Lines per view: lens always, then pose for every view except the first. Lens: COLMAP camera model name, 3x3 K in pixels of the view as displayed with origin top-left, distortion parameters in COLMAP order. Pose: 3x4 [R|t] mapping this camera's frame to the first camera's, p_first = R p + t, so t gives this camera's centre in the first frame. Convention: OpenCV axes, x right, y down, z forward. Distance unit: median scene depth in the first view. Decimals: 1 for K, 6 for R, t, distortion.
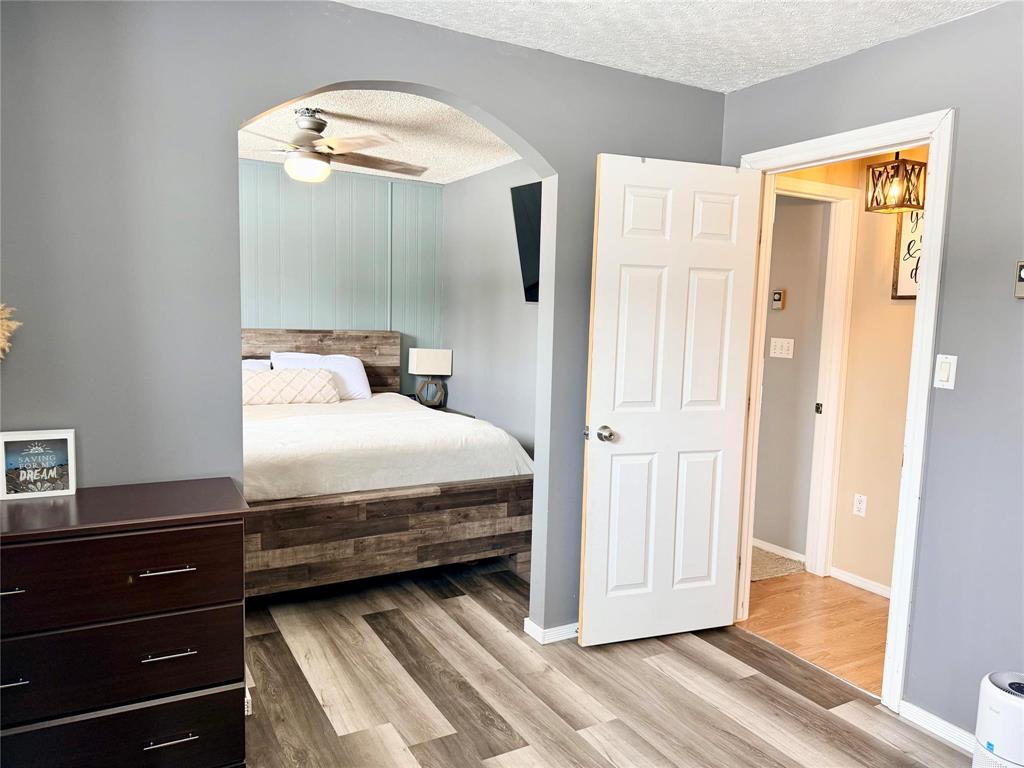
lens RADIAL K [[726.2, 0, 513.2], [0, 726.2, 385.3], [0, 0, 1]] dist [0.069640, -0.091966]
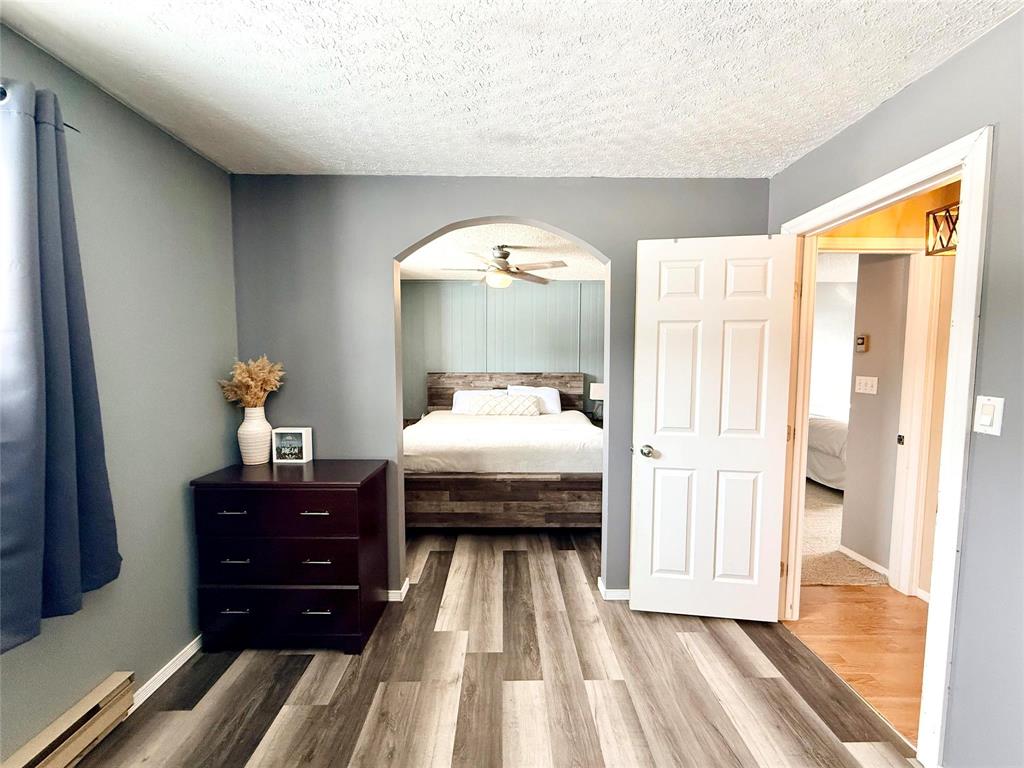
lens RADIAL K [[406.8, 0, 510.7], [0, 406.8, 385.2], [0, 0, 1]] dist [-0.000570, -0.000071]
pose [[0.875261, 0.004745, -0.483627, 0.247488], [-0.025125, 0.999048, -0.035669, -0.018012], [0.482997, 0.043371, 0.874547, 0.220551]]
